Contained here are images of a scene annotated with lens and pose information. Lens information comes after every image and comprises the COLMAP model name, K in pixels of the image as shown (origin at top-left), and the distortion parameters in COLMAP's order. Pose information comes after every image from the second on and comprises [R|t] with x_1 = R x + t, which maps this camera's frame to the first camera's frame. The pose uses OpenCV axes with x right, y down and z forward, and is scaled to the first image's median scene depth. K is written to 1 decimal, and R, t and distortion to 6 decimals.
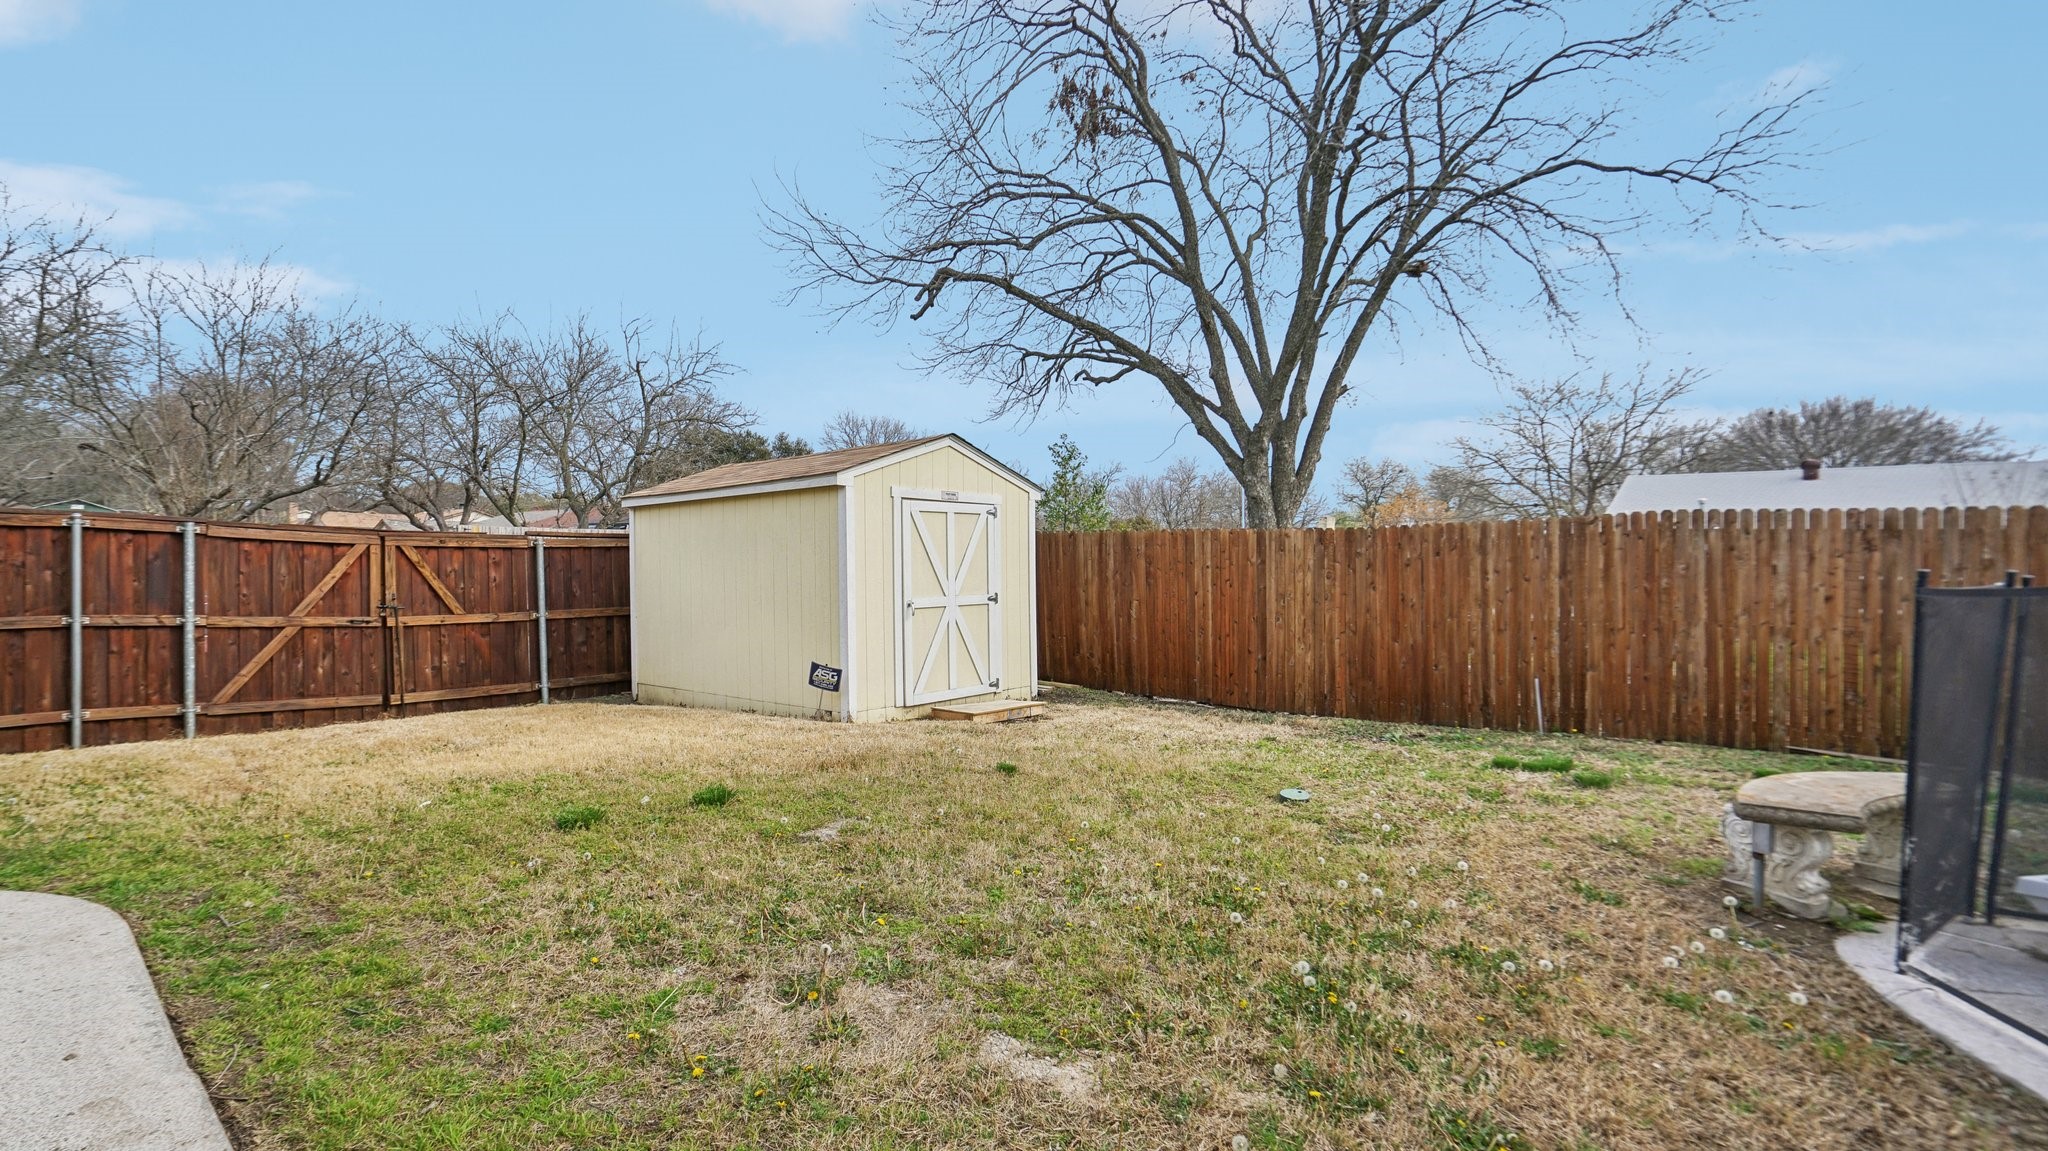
lens RADIAL K [[939.7, 0, 1024.0], [0, 939.7, 575.5], [0, 0, 1]] dist [-0.026031, 0.000574]
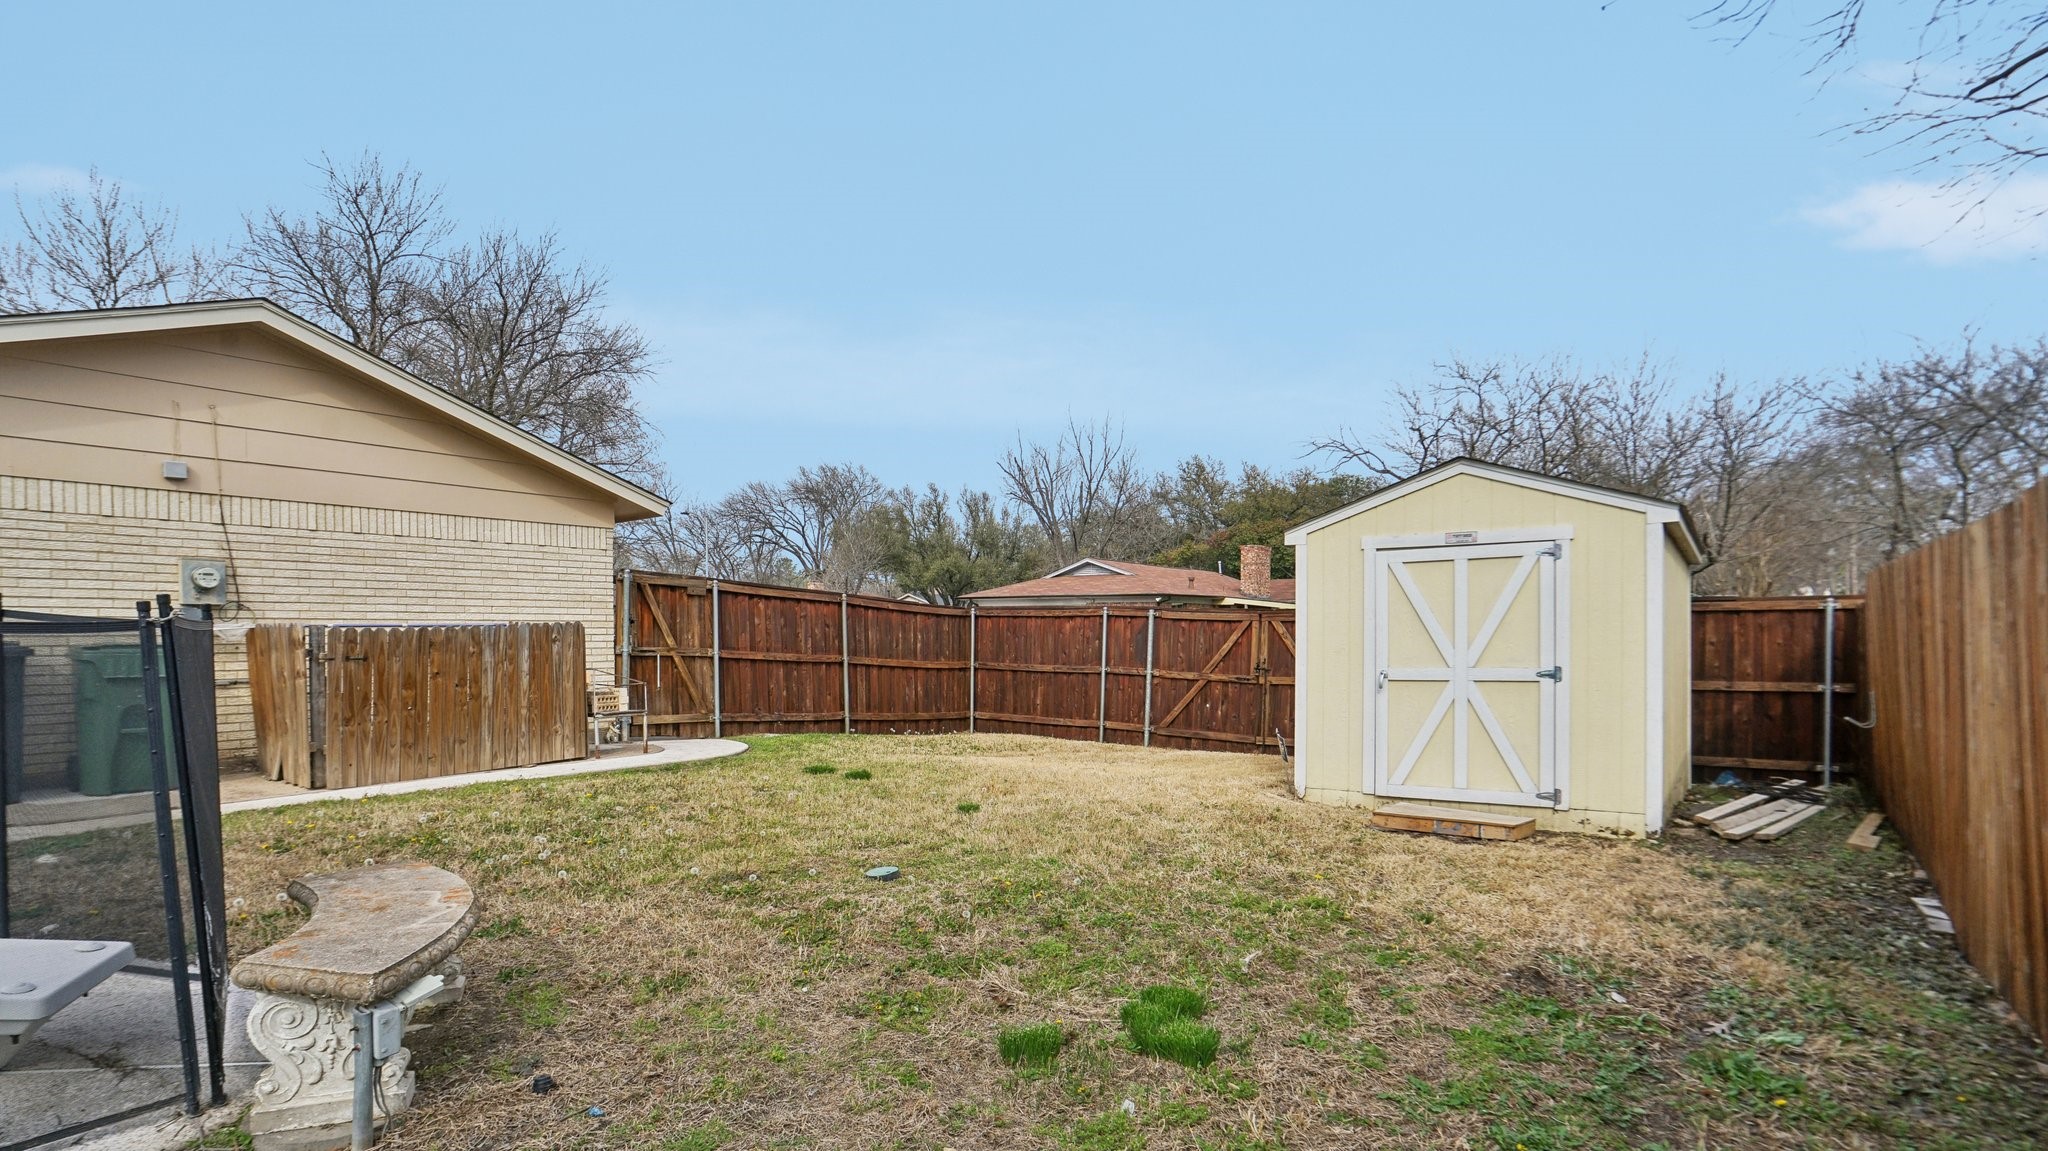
lens RADIAL K [[992.5, 0, 985.5], [0, 992.5, 597.8], [0, 0, 1]] dist [-0.065536, -0.000007]
pose [[0.062952, -0.049667, -0.996780, 0.694889], [-0.014451, 0.998611, -0.050671, 0.011293], [0.997912, 0.017594, 0.062146, 0.554804]]
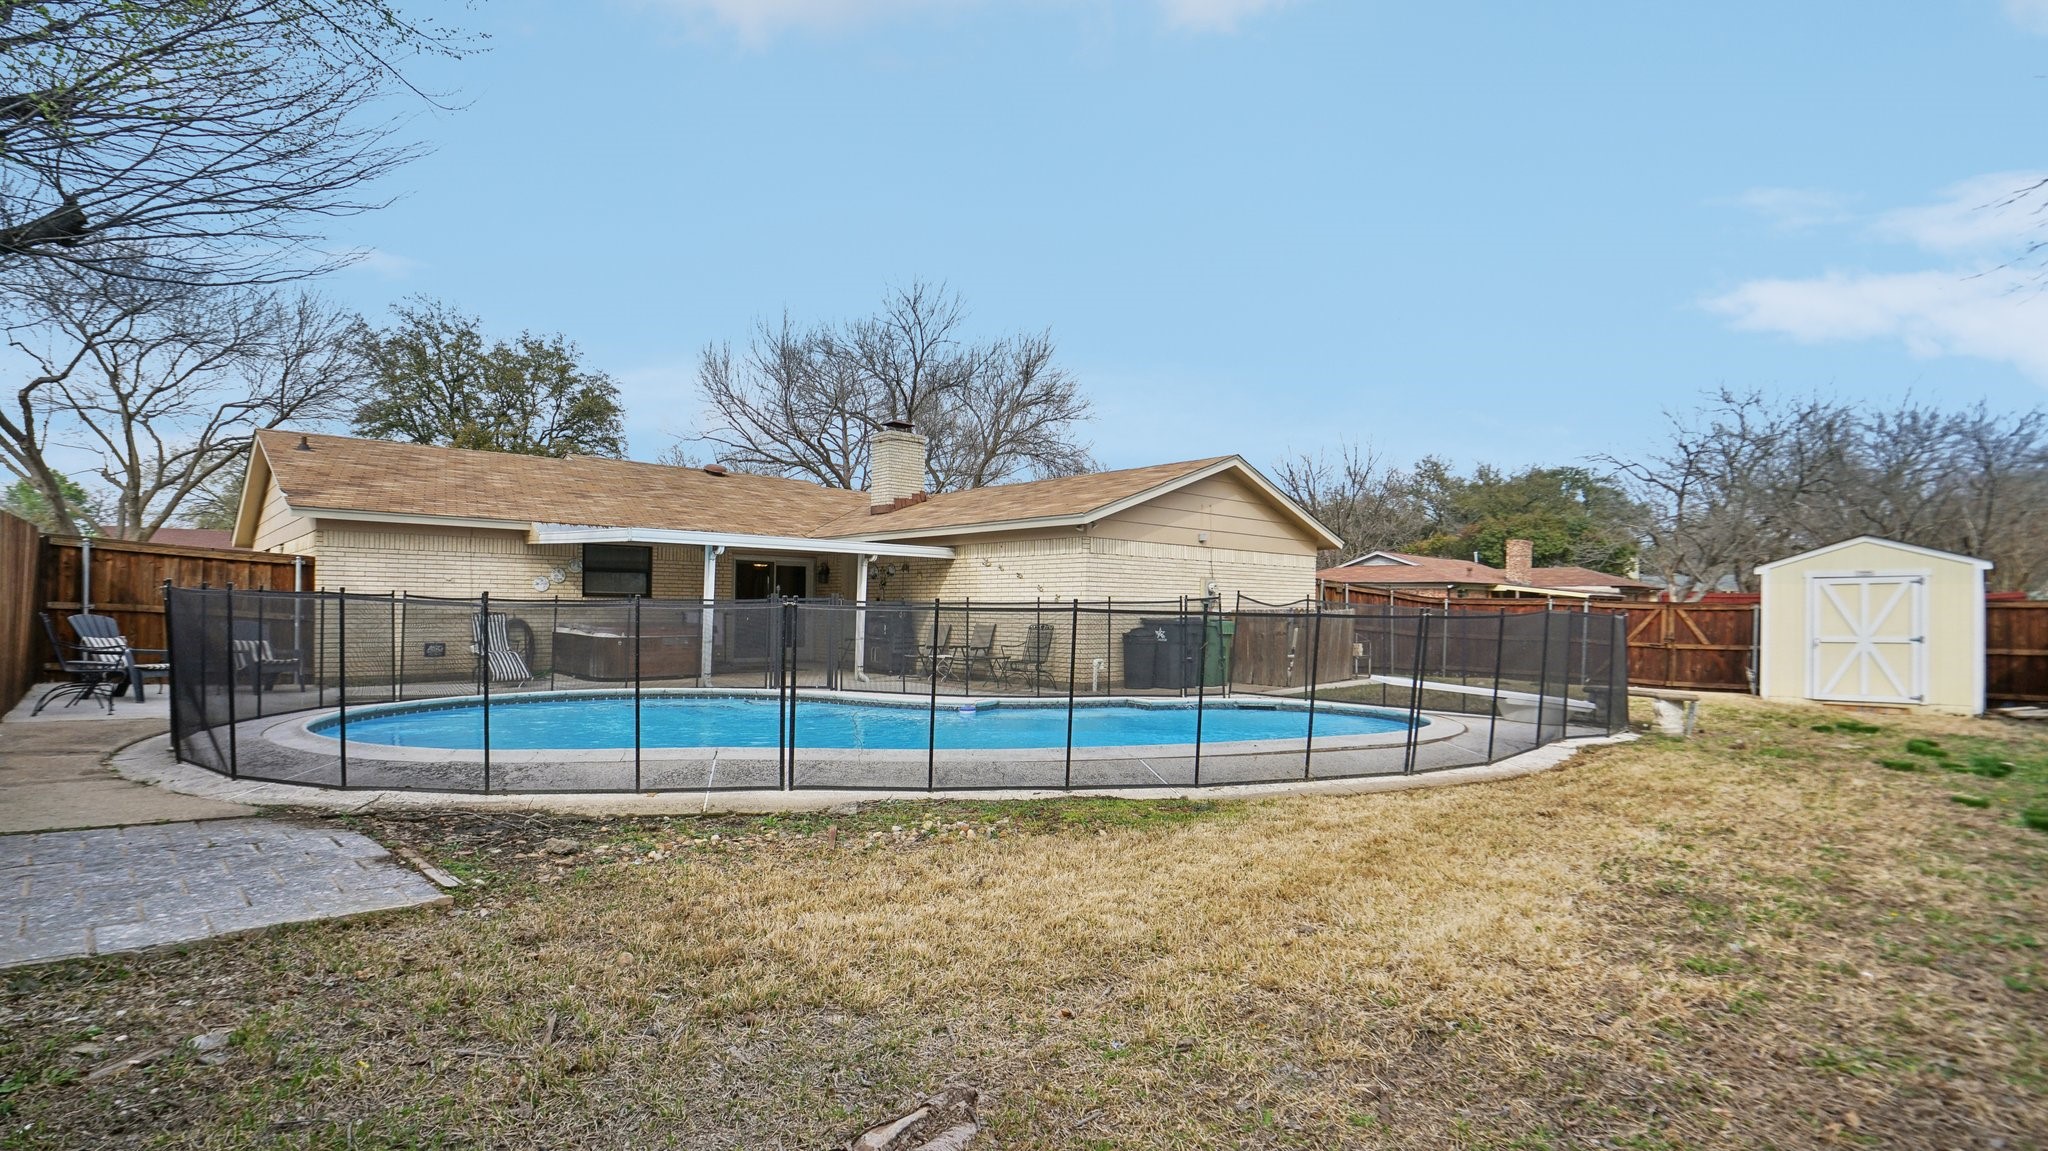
lens RADIAL K [[939.7, 0, 1024.0], [0, 939.7, 575.5], [0, 0, 1]] dist [-0.026031, 0.000574]
pose [[-0.075782, -0.050595, -0.995840, 1.567838], [-0.025820, 0.998477, -0.048765, 0.031588], [0.996790, 0.022017, -0.076973, -0.294990]]
